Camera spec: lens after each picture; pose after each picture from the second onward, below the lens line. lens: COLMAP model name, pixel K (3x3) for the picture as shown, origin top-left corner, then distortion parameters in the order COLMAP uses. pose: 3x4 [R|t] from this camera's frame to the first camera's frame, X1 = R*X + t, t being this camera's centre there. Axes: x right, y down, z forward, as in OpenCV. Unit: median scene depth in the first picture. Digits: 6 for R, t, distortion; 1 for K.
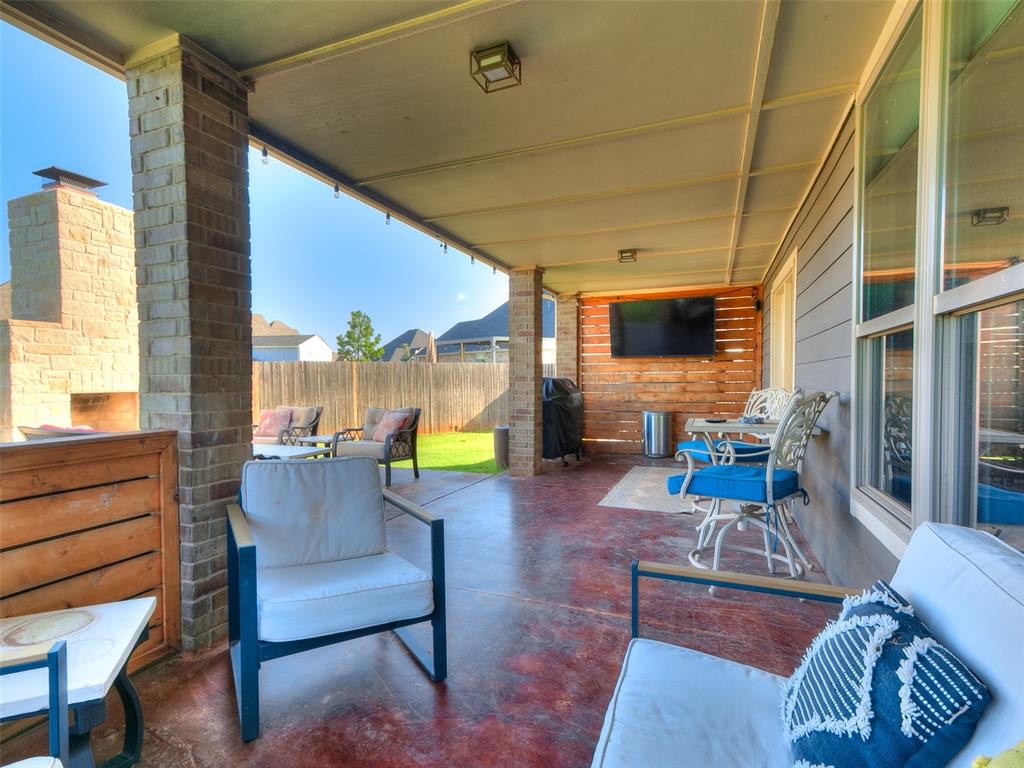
lens RADIAL K [[537.1, 0, 458.8], [0, 537.1, 396.8], [0, 0, 1]] dist [-0.001885, 0.025871]
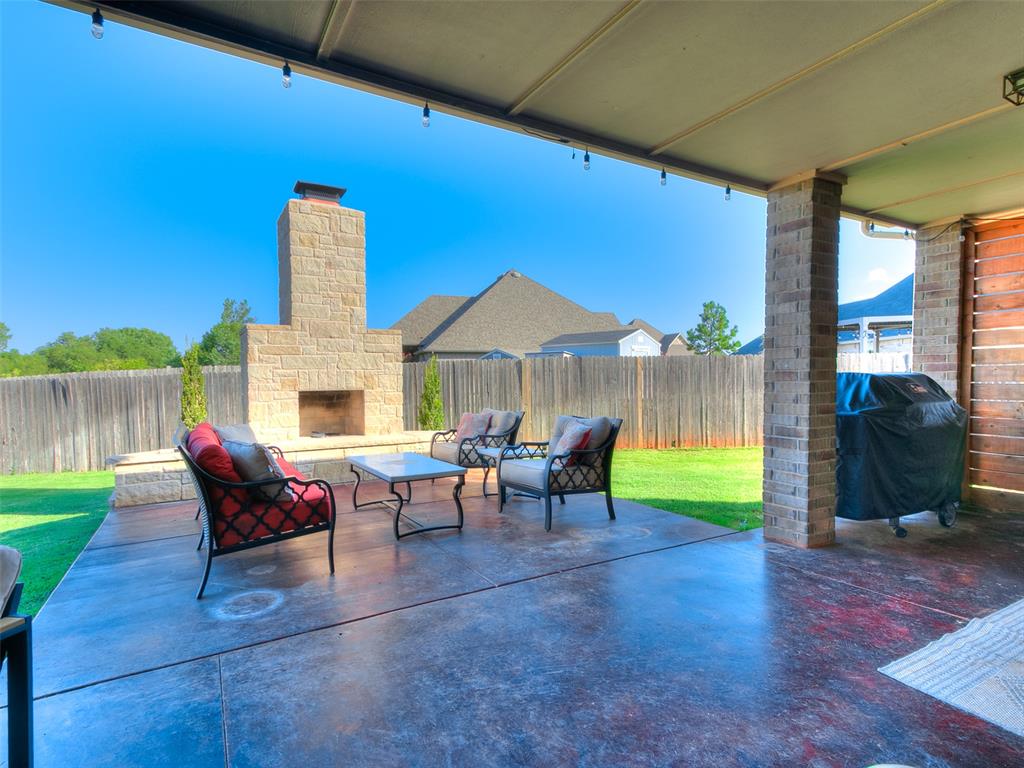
lens RADIAL K [[525.4, 0, 499.4], [0, 525.4, 397.8], [0, 0, 1]] dist [-0.001965, 0.022214]
pose [[0.820846, 0.020810, -0.570770, 0.180815], [-0.016309, 0.999783, 0.012996, -0.011871], [0.570917, -0.001359, 0.821007, 0.349498]]
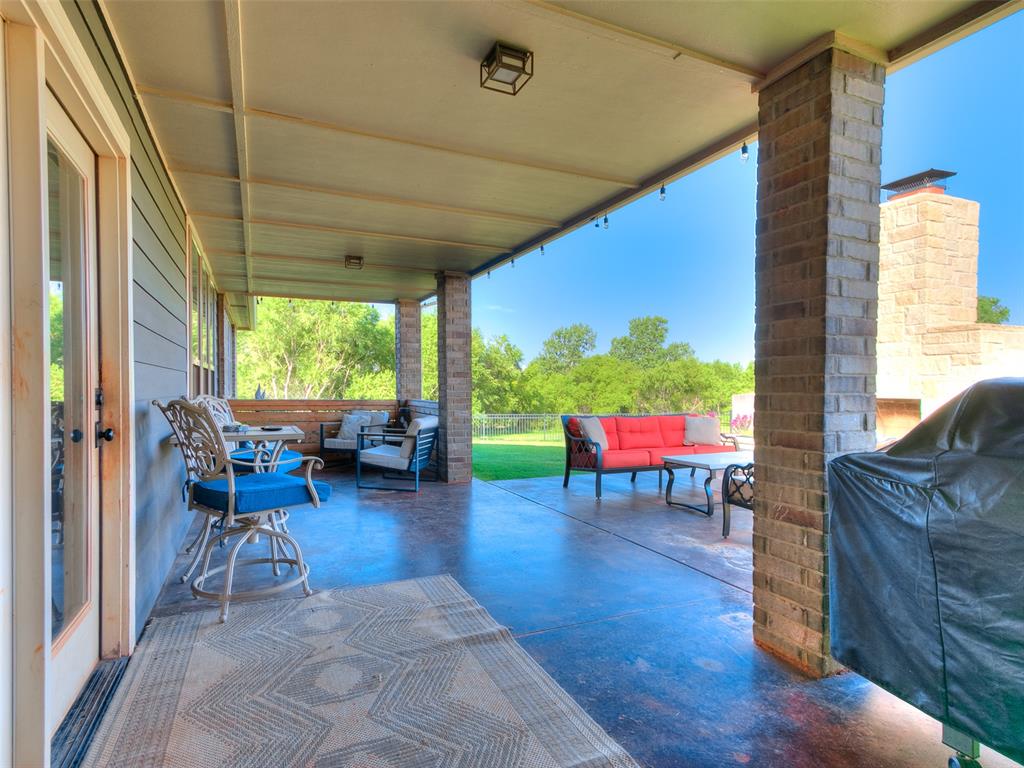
lens RADIAL K [[525.4, 0, 499.4], [0, 525.4, 397.8], [0, 0, 1]] dist [-0.001965, 0.022214]
pose [[-0.638206, 0.020901, -0.769582, 0.521026], [-0.024263, 0.998589, 0.047242, -0.036267], [0.769483, 0.048822, -0.636798, 1.057397]]
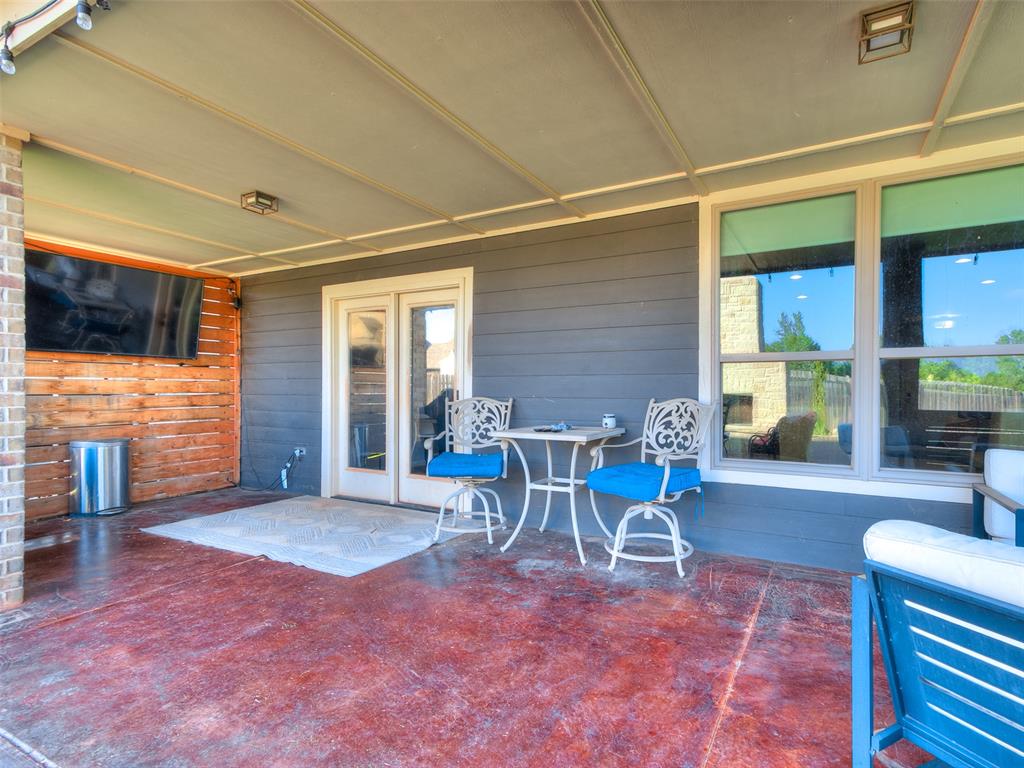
lens RADIAL K [[532.3, 0, 552.7], [0, 532.3, 401.9], [0, 0, 1]] dist [0.000514, 0.023607]
pose [[0.039854, -0.014127, 0.999106, -0.281025], [0.032209, 0.999399, 0.012847, -0.010340], [-0.998686, 0.031668, 0.040285, 0.522187]]
